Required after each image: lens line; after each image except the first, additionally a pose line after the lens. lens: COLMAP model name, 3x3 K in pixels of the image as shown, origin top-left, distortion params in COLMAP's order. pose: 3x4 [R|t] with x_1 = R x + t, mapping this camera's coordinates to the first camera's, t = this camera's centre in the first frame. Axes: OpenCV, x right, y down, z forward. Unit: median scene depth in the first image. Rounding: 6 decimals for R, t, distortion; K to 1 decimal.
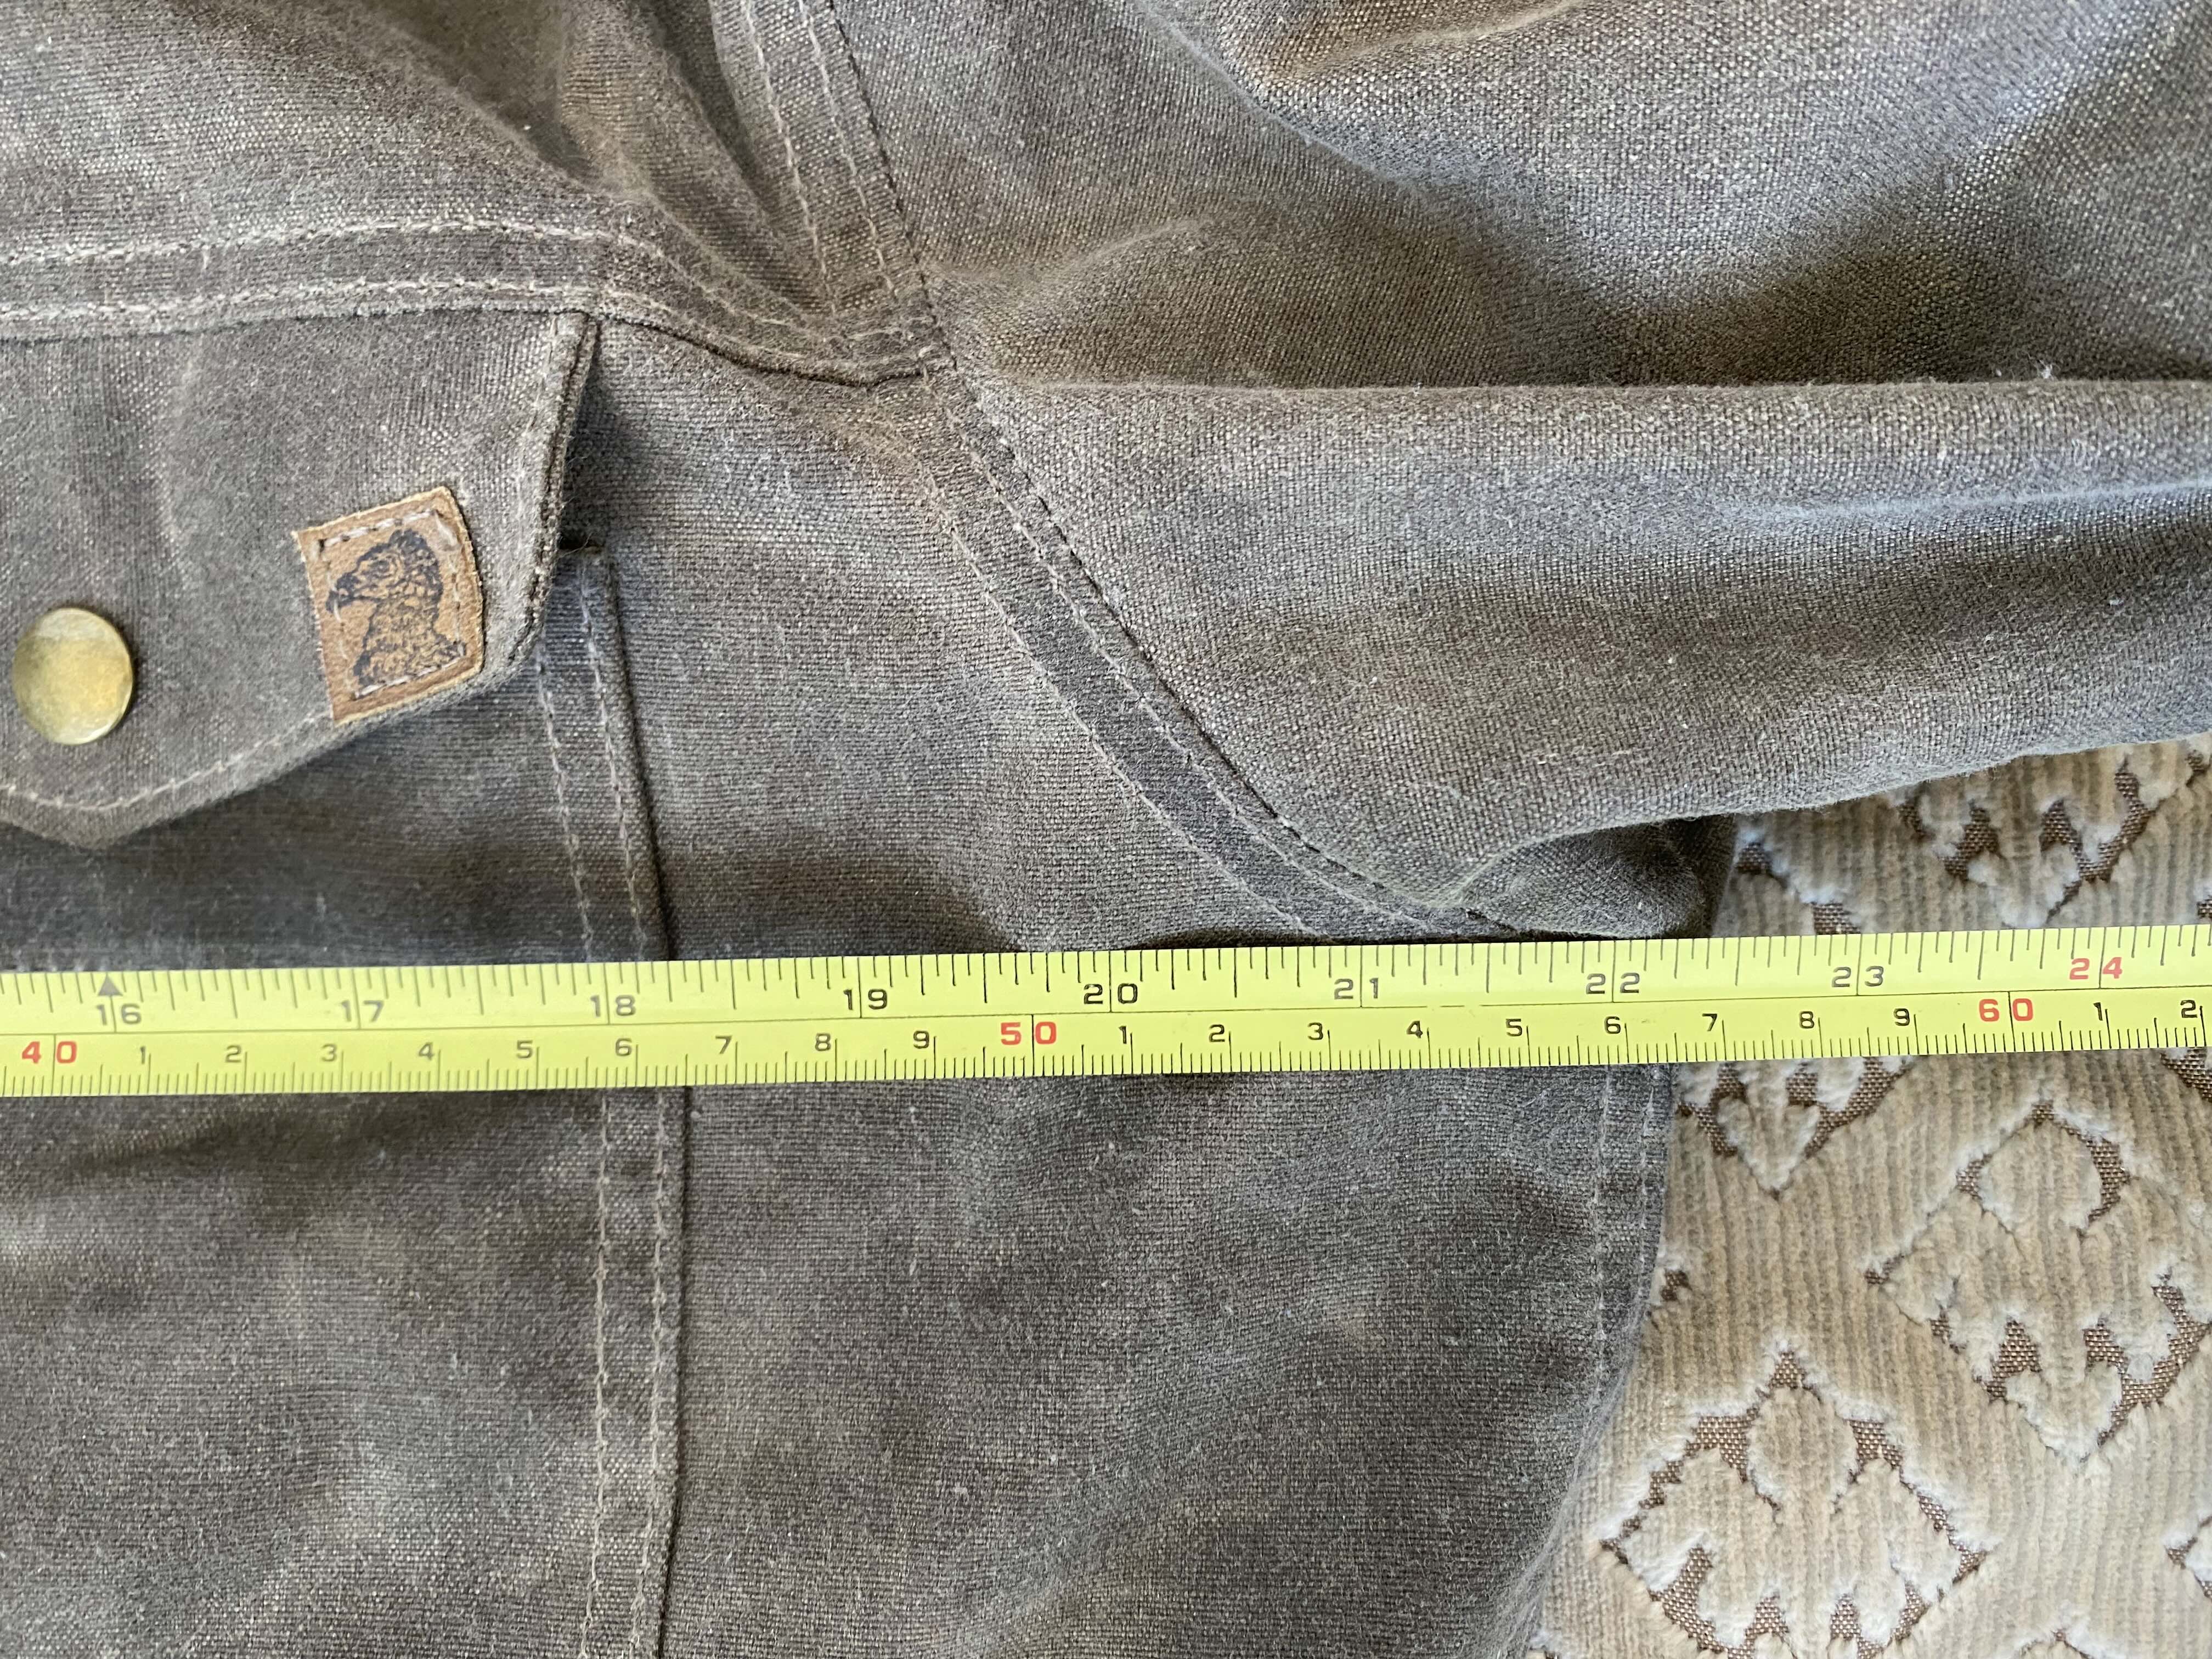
lens RADIAL K [[1644.0, 0, 1111.4], [0, 1644.0, 816.2], [0, 0, 1]] dist [0.001351, 0.007278]
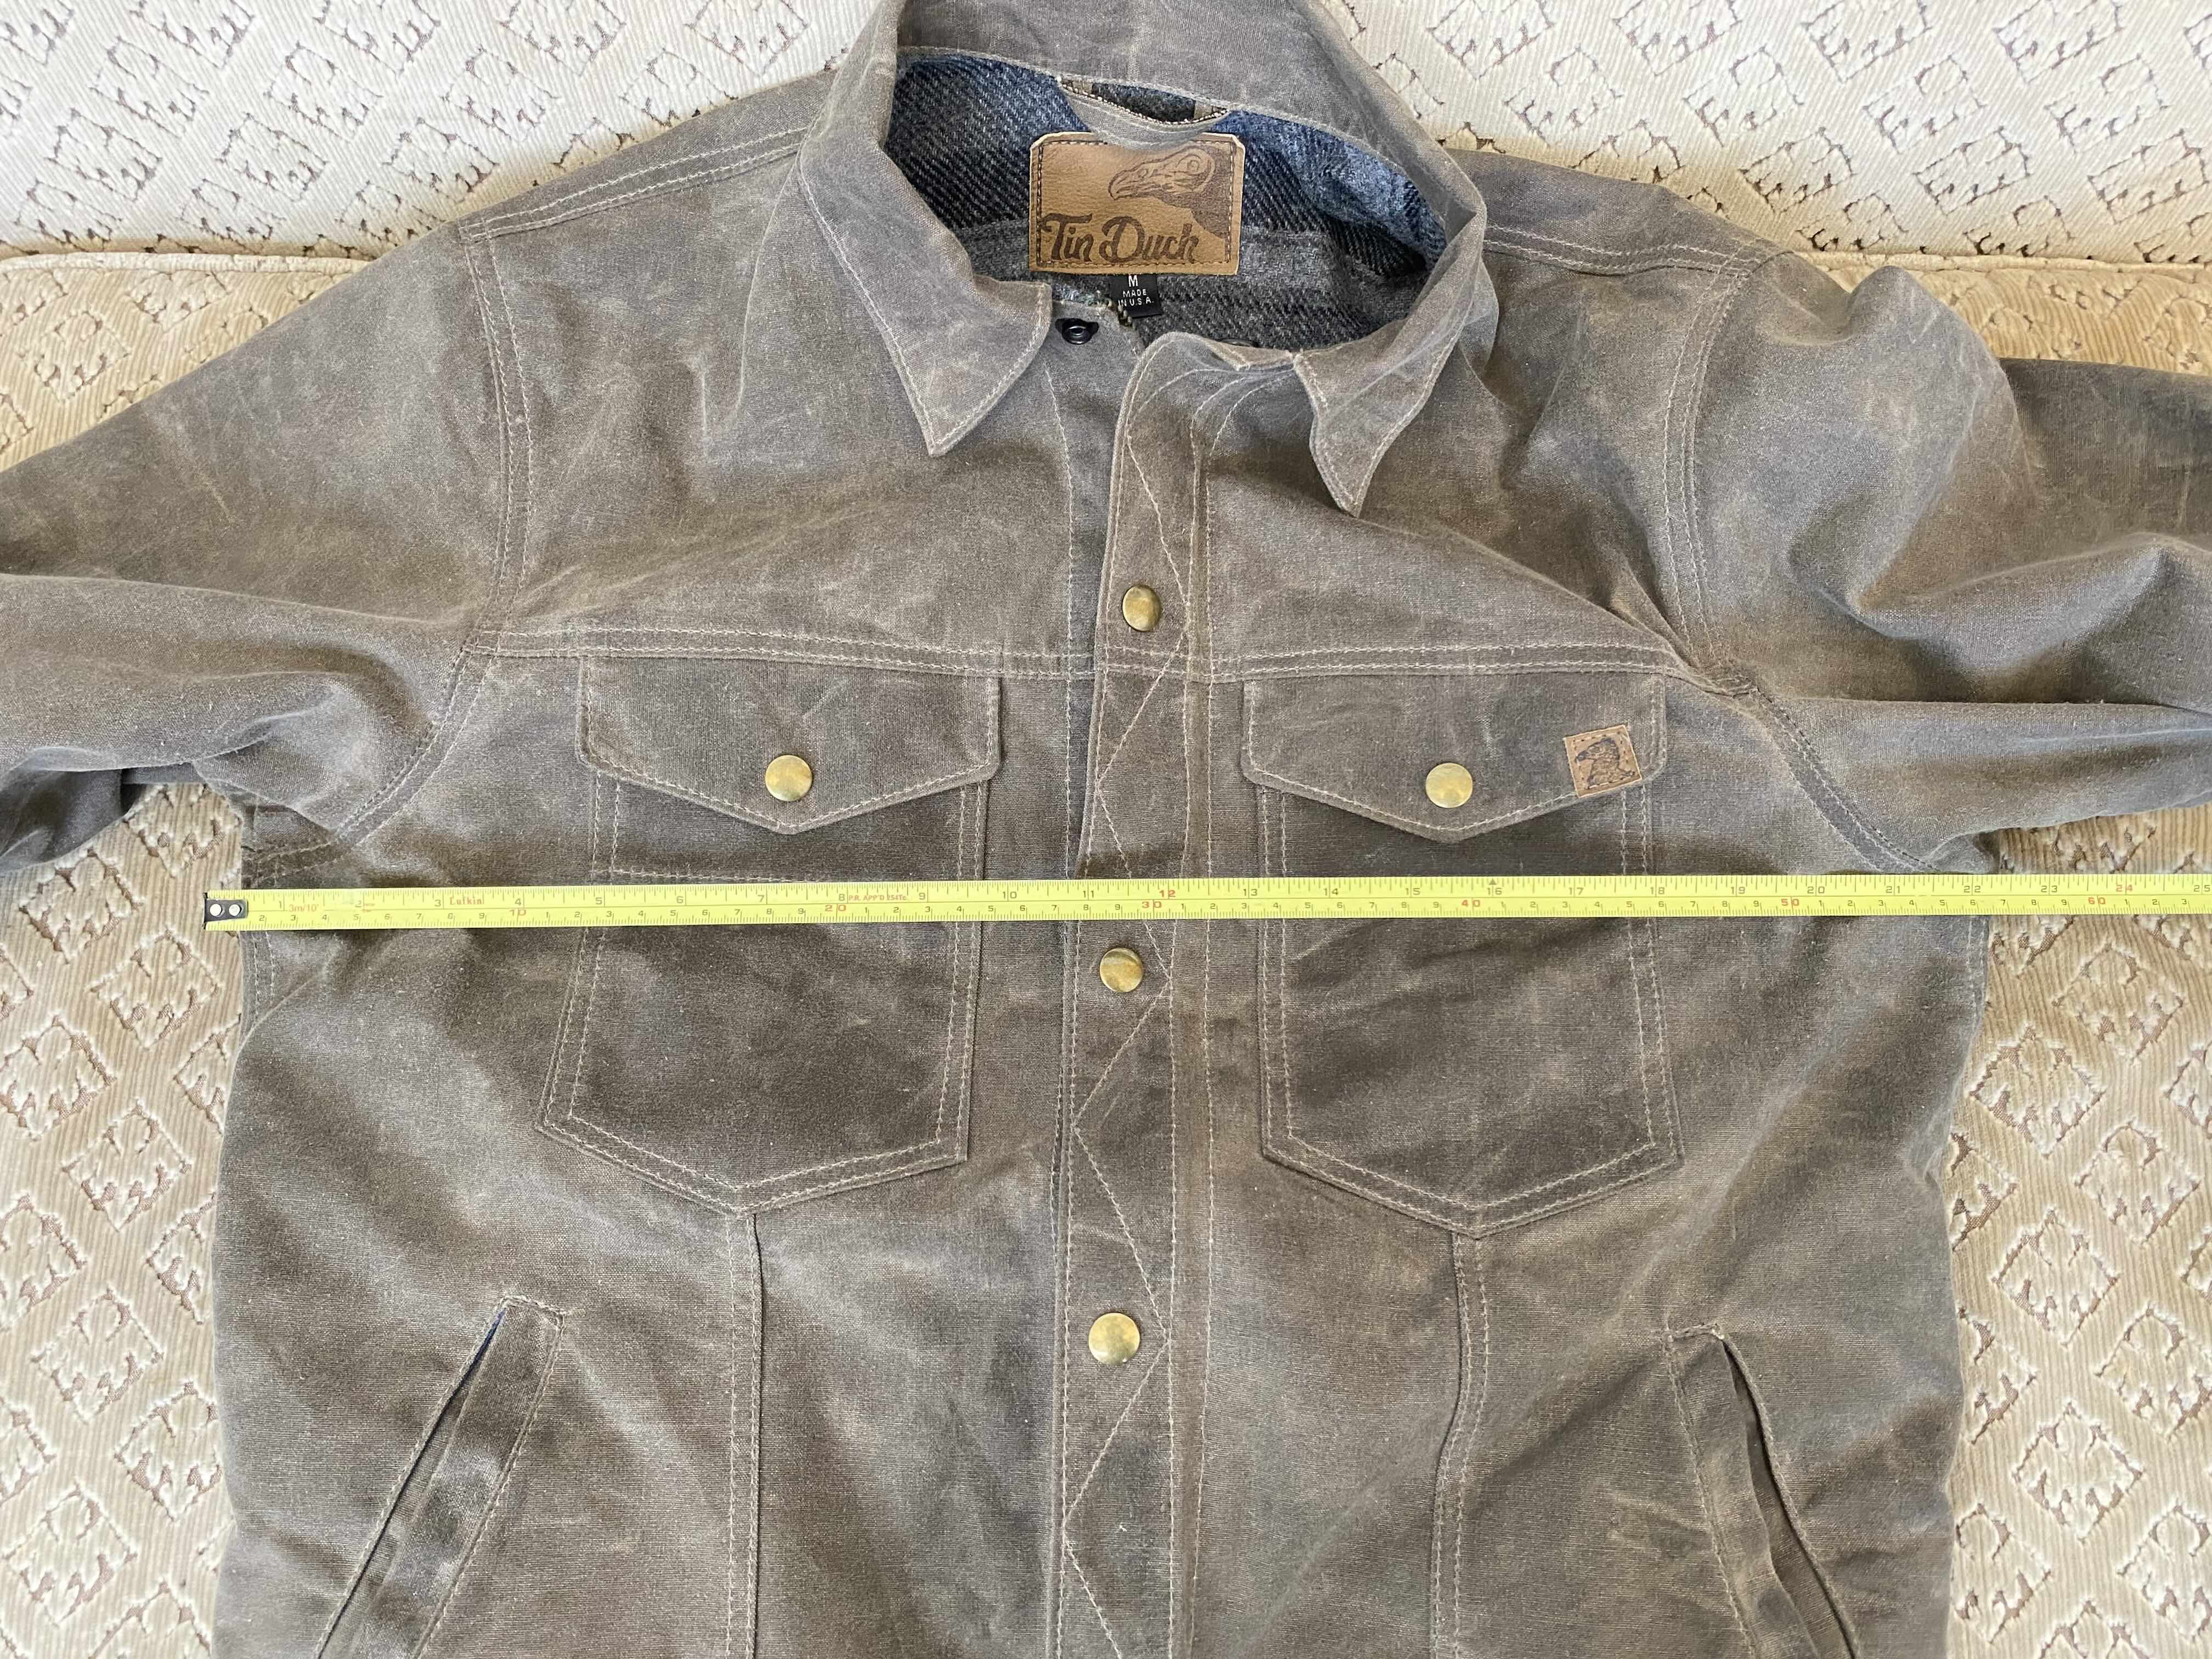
lens RADIAL K [[1682.3, 0, 1138.5], [0, 1682.3, 854.3], [0, 0, 1]] dist [0.002289, 0.060330]
pose [[0.997870, 0.017562, 0.062832, -1.383024], [-0.008344, 0.989534, -0.144059, 0.478523], [-0.064705, 0.143227, 0.987572, -1.937512]]
